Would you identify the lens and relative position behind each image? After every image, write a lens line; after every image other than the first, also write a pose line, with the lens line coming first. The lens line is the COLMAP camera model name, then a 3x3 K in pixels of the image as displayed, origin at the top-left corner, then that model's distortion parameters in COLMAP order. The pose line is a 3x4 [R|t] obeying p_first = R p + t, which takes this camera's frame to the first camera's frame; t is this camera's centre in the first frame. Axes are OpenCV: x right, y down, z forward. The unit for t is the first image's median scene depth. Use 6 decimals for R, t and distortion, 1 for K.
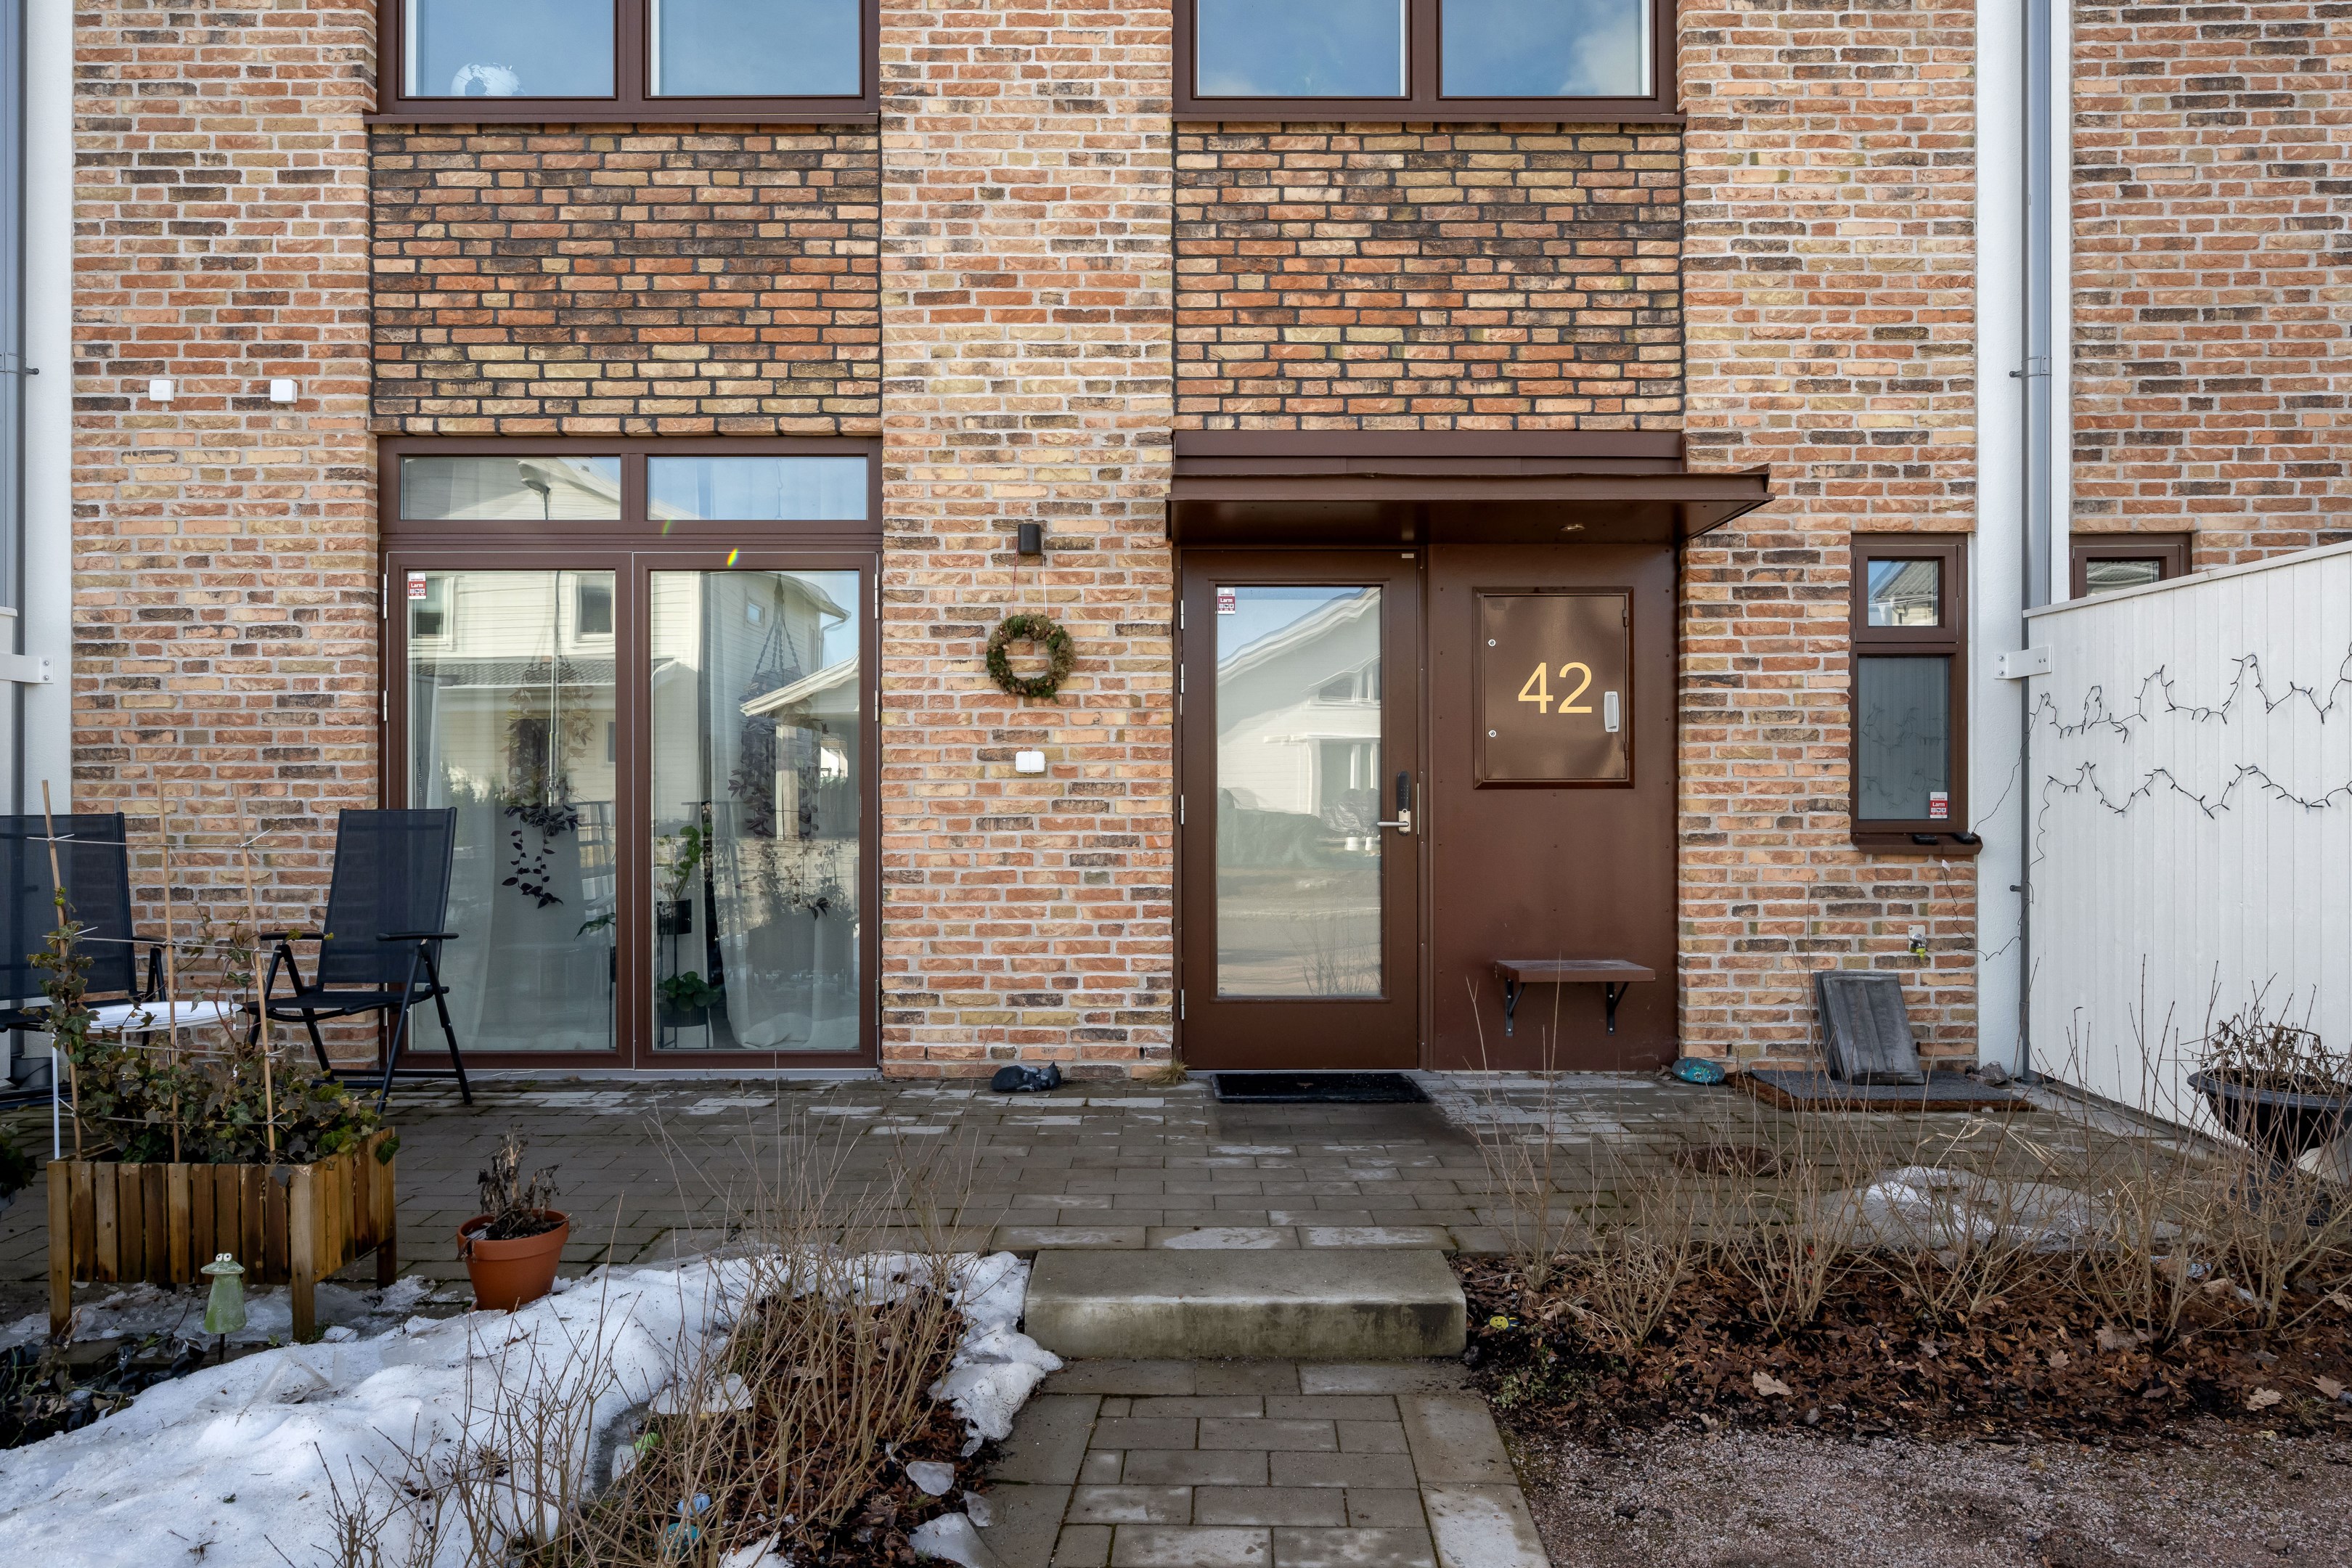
lens RADIAL K [[1421.0, 0, 1178.2], [0, 1421.0, 792.8], [0, 0, 1]] dist [-0.001276, -0.000823]
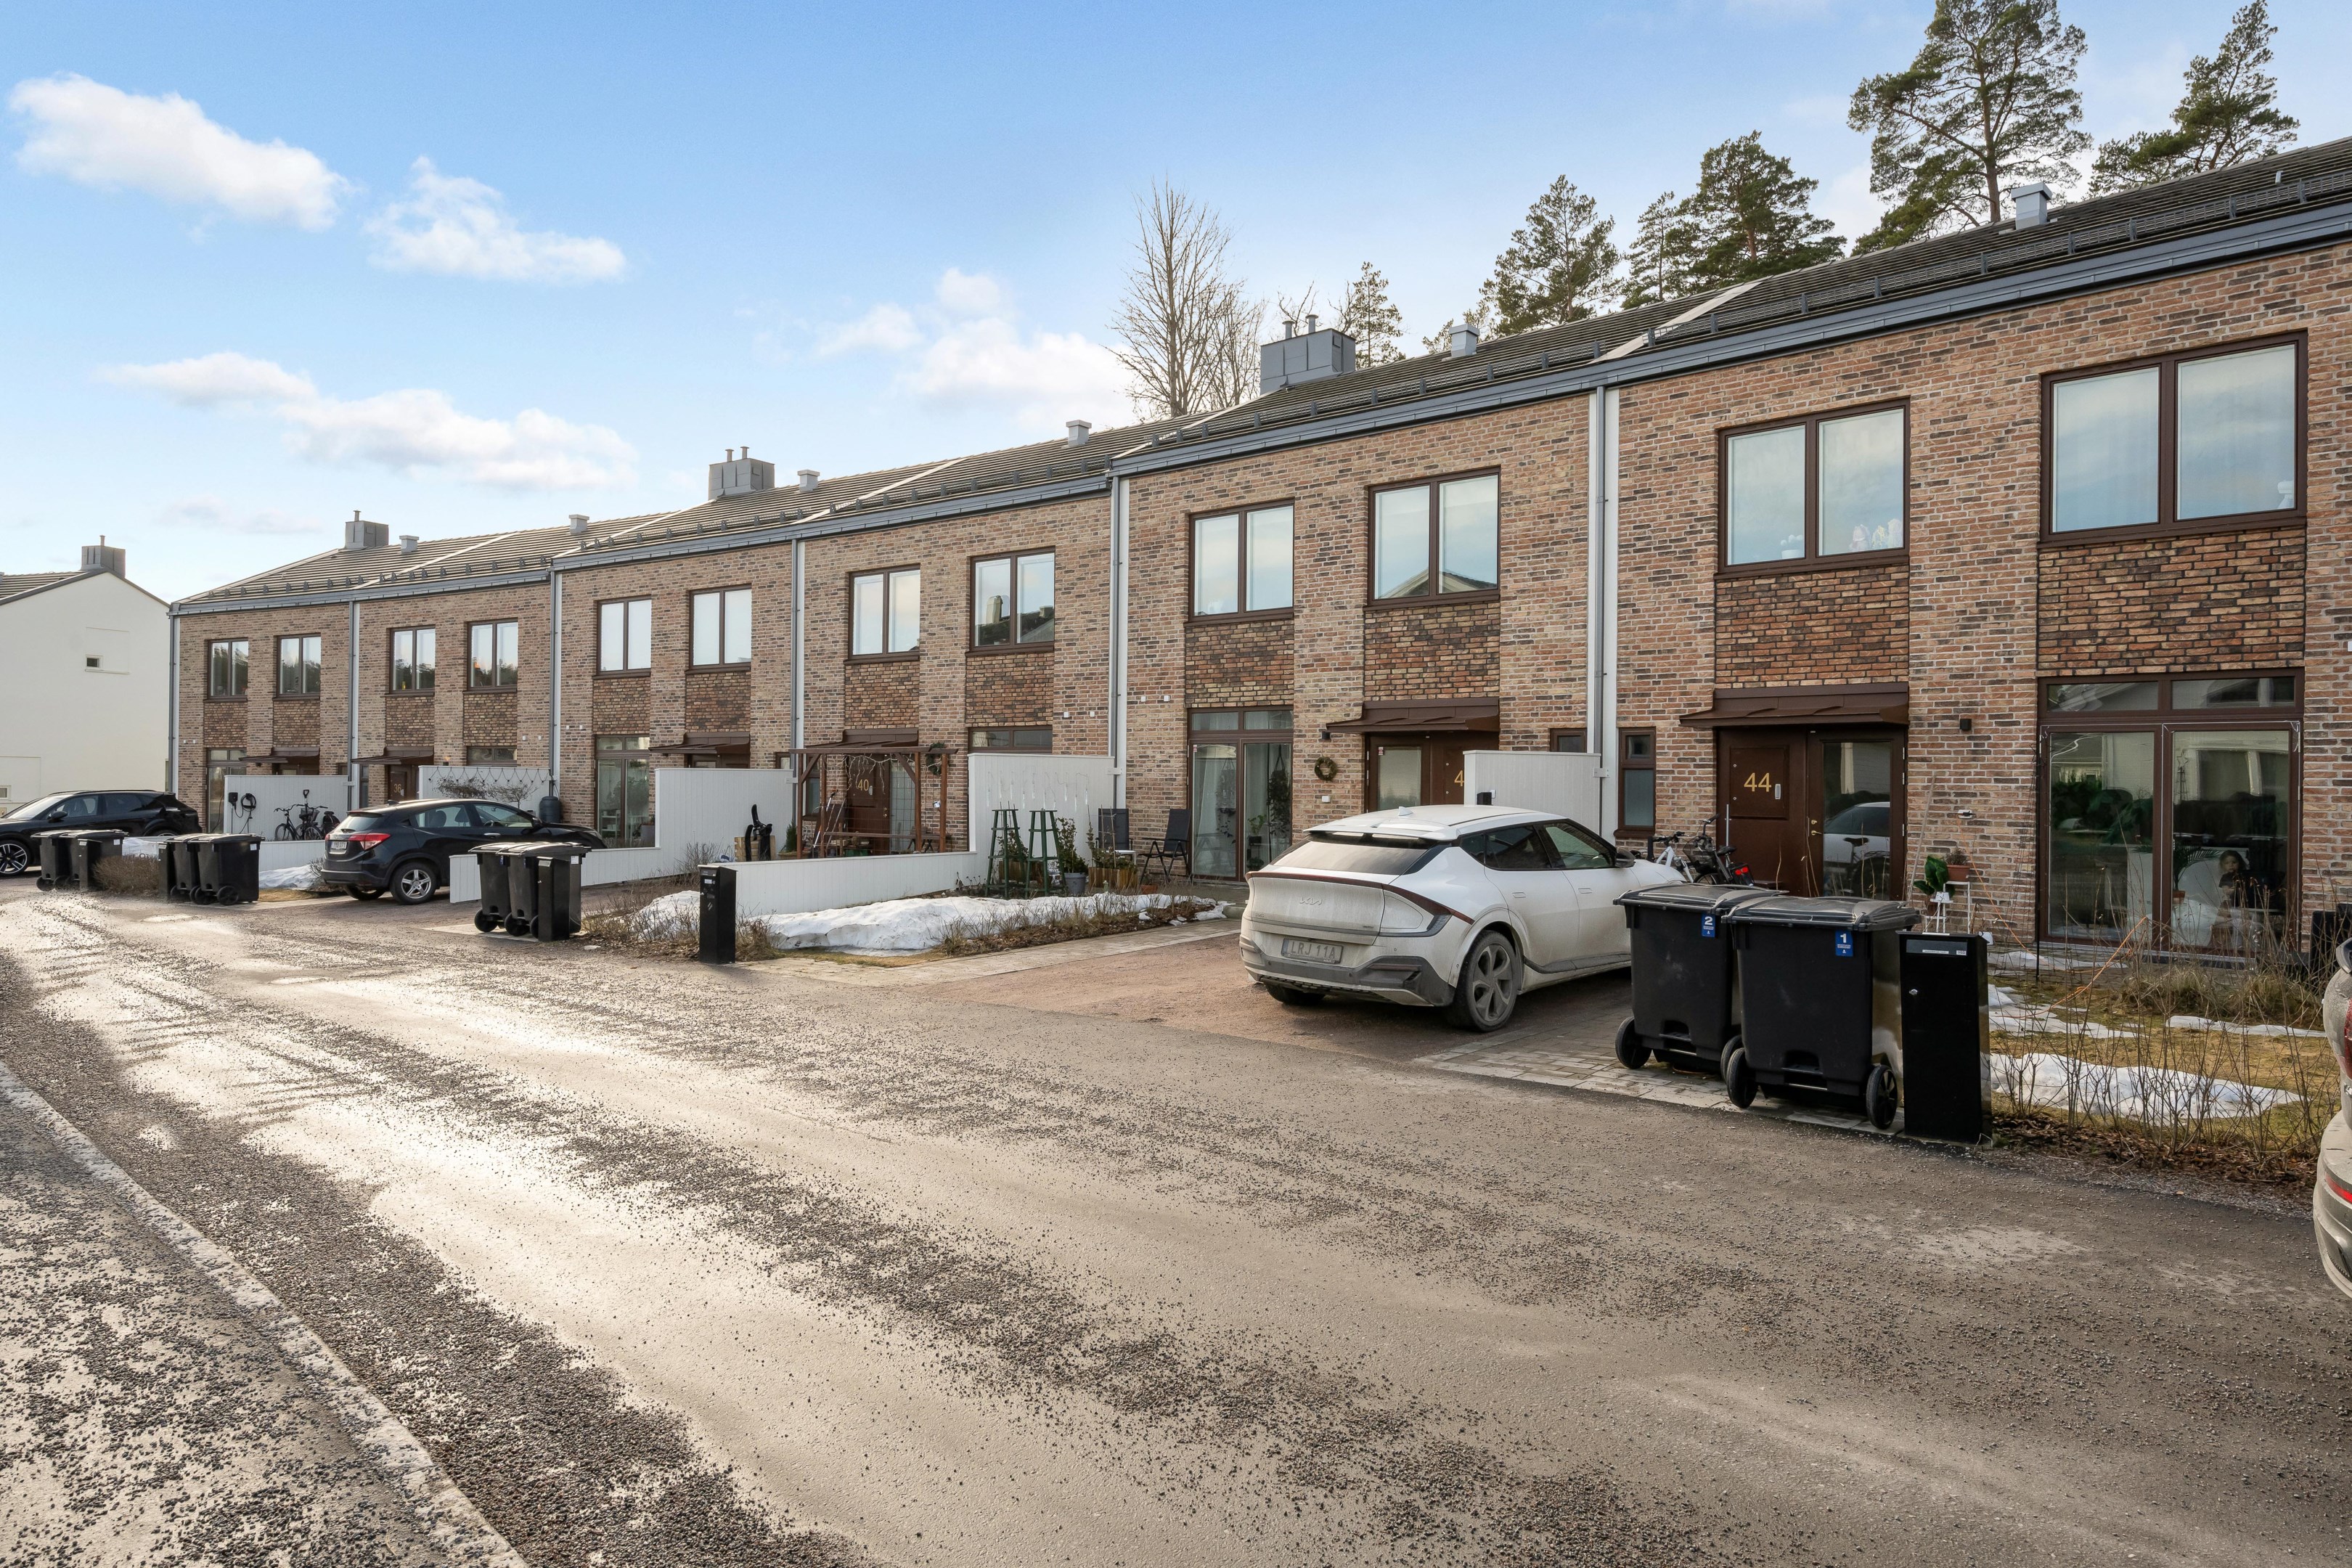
lens RADIAL K [[1424.1, 0, 1173.9], [0, 1424.1, 780.3], [0, 0, 1]] dist [0.000961, 0.000060]
pose [[0.745096, 0.008616, -0.666902, 1.924757], [-0.009422, 0.999953, 0.002391, -0.071935], [0.666891, 0.004502, 0.745142, -1.824576]]
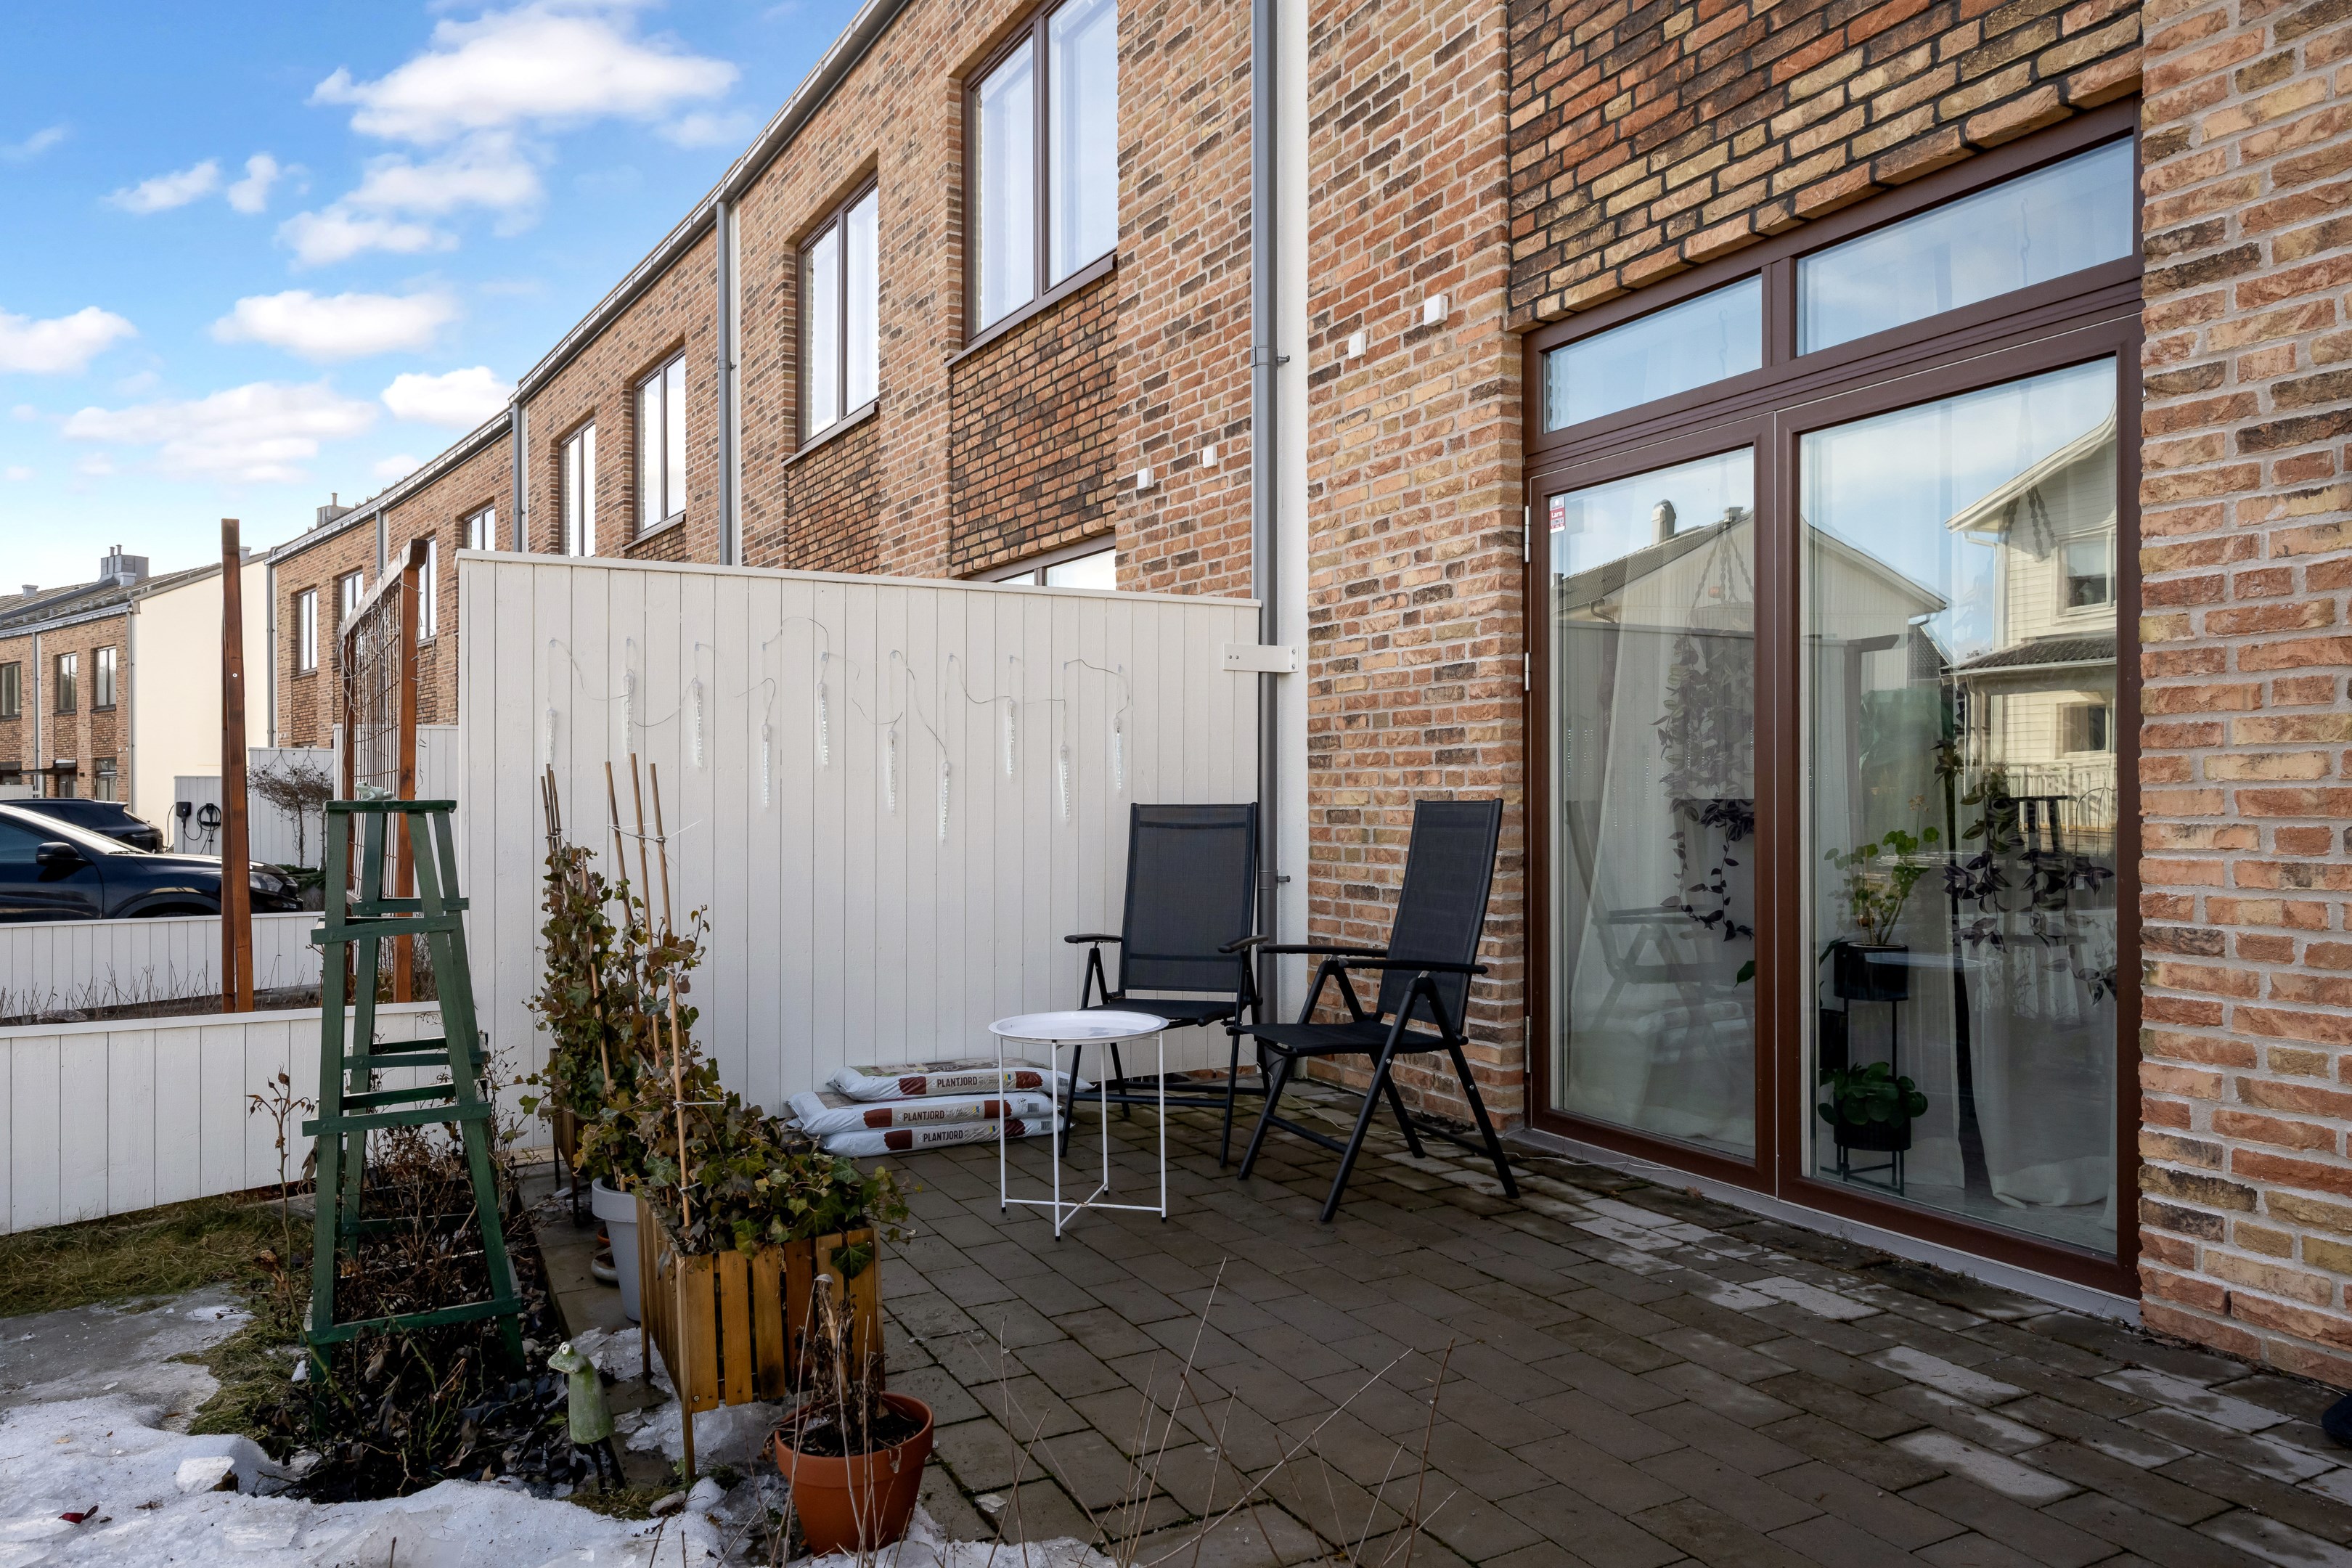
lens RADIAL K [[1567.5, 0, 1179.4], [0, 1567.5, 800.2], [0, 0, 1]] dist [-0.002066, -0.000517]
pose [[0.456575, 0.004456, -0.889674, 0.137265], [0.002749, 0.999976, 0.006419, 0.004790], [0.889681, -0.005377, 0.456551, 0.429515]]
